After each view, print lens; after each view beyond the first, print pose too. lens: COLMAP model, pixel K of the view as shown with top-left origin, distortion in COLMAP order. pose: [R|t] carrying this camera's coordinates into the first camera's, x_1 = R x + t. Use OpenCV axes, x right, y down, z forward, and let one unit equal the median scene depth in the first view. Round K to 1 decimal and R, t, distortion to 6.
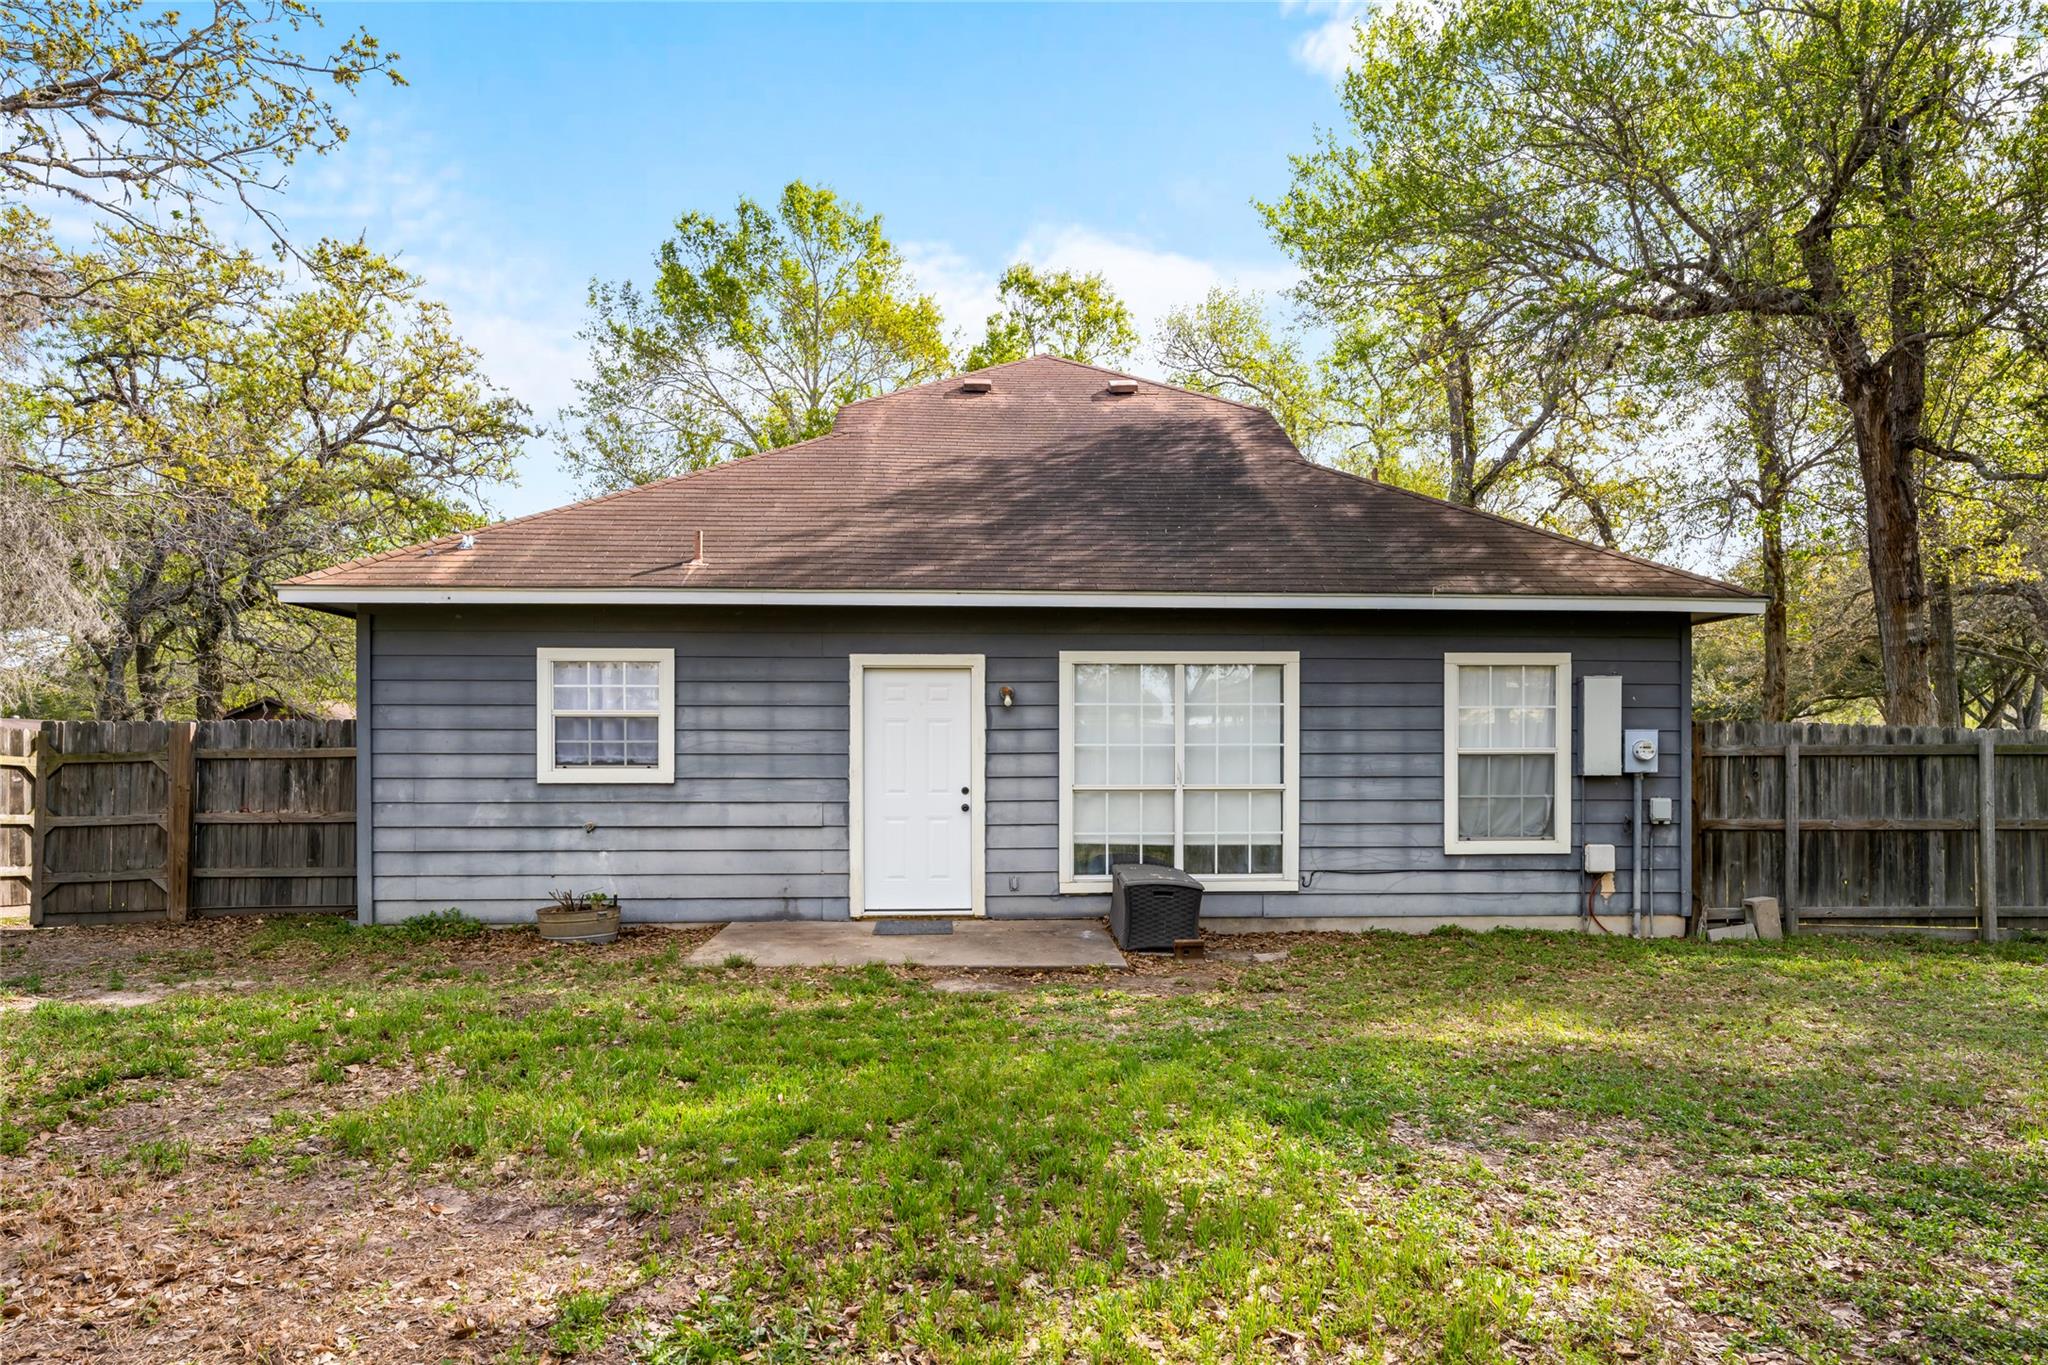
lens RADIAL K [[1152.8, 0, 1024.8], [0, 1152.8, 757.8], [0, 0, 1]] dist [-0.001103, 0.000320]
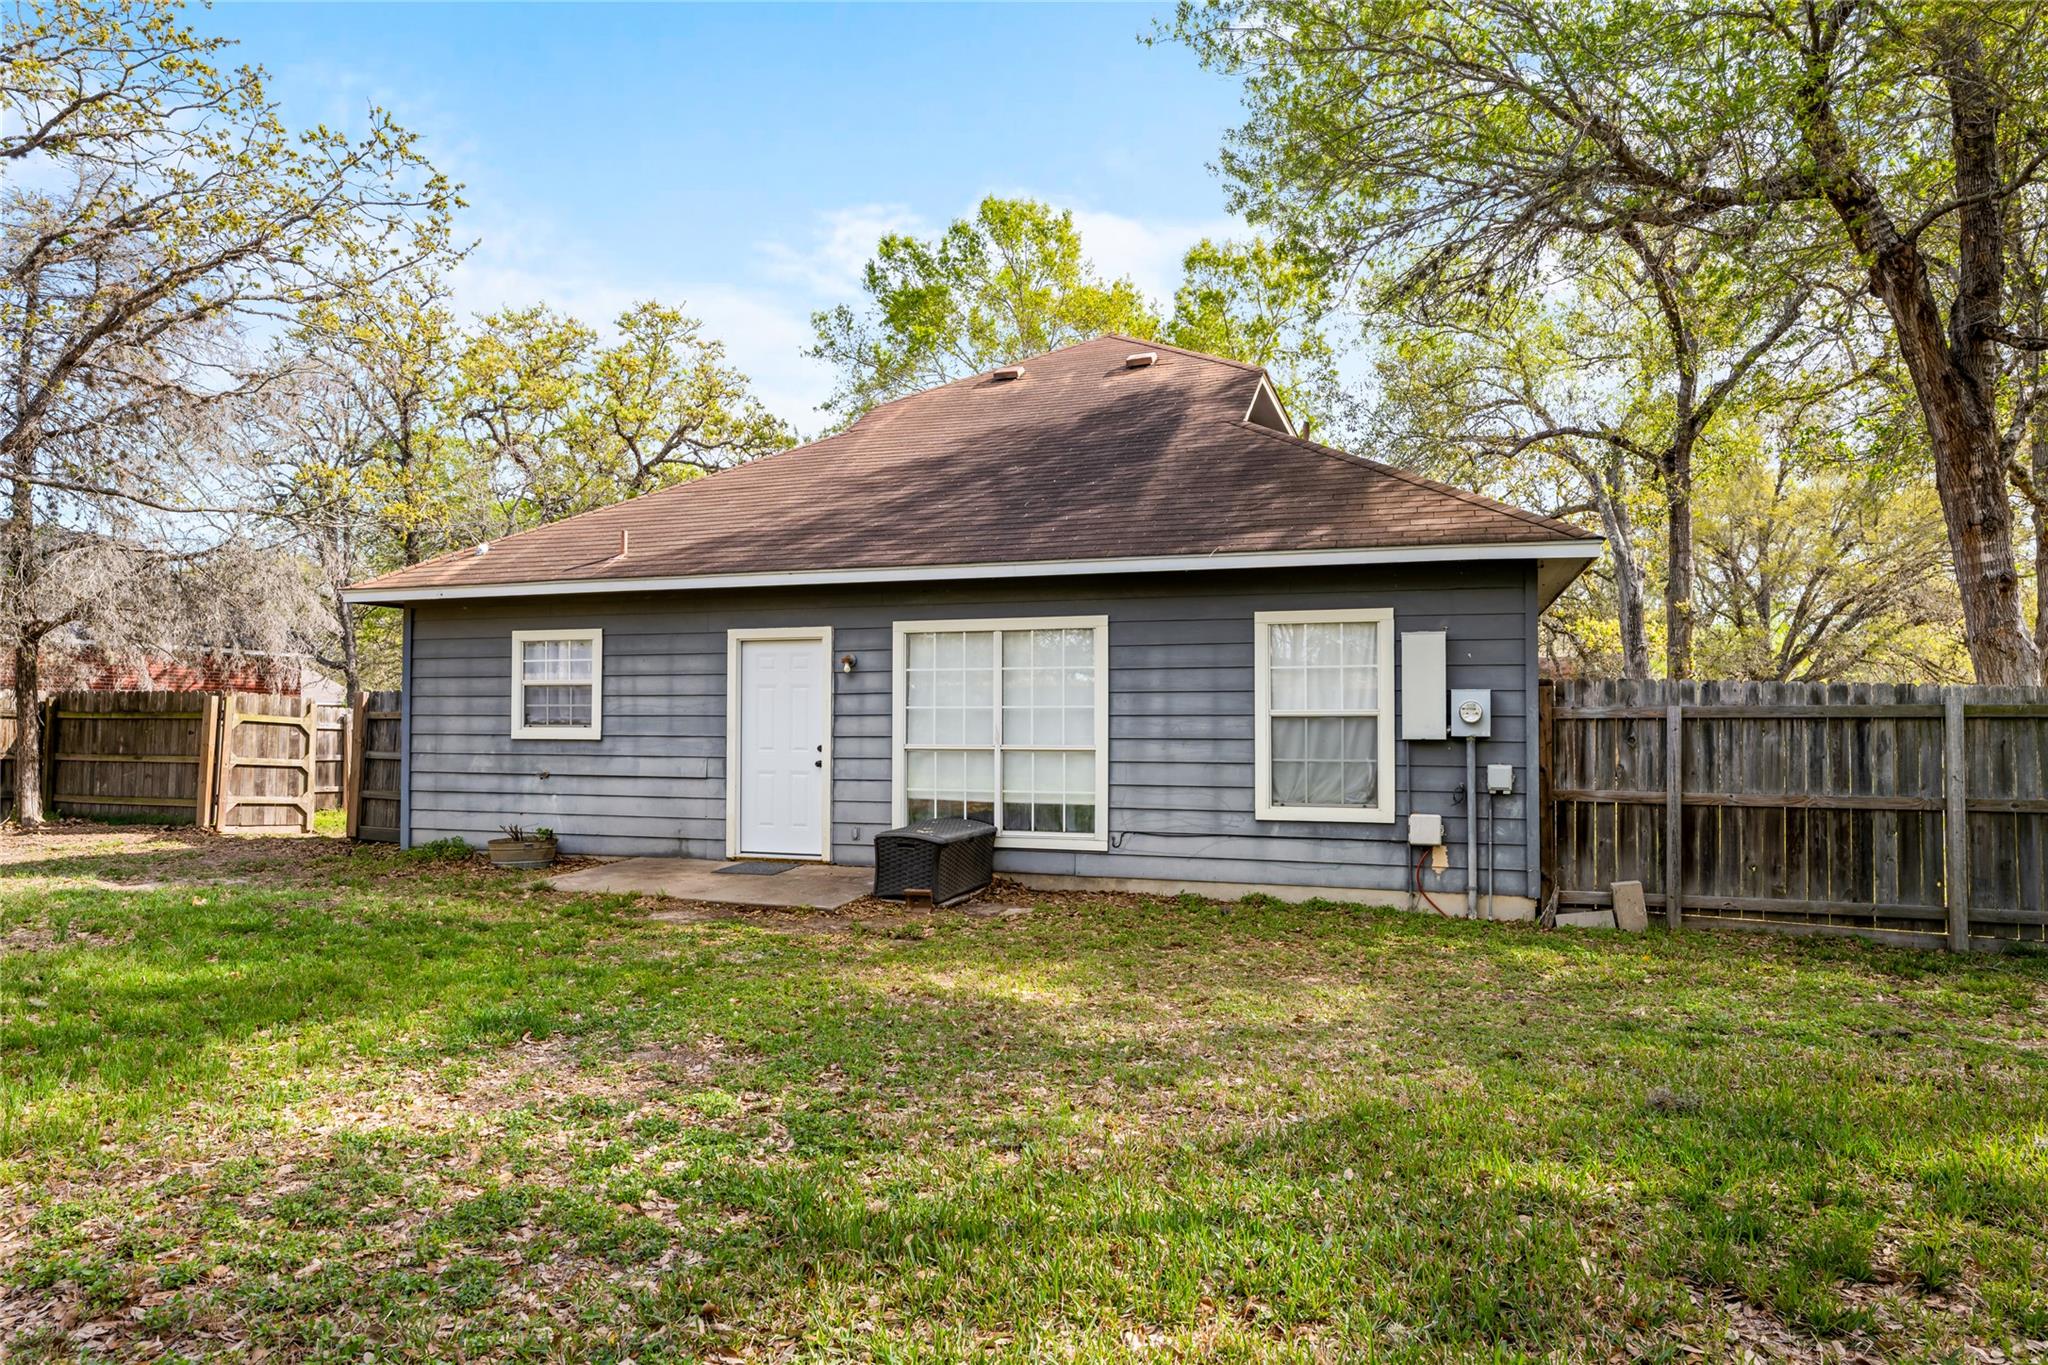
lens RADIAL K [[1134.3, 0, 1024.0], [0, 1134.3, 682.5], [0, 0, 1]] dist [-0.002292, -0.000357]
pose [[0.937709, -0.009613, -0.347287, 0.515365], [-0.002108, 0.999441, -0.033357, 0.000782], [0.347414, 0.032011, 0.937165, 0.035828]]
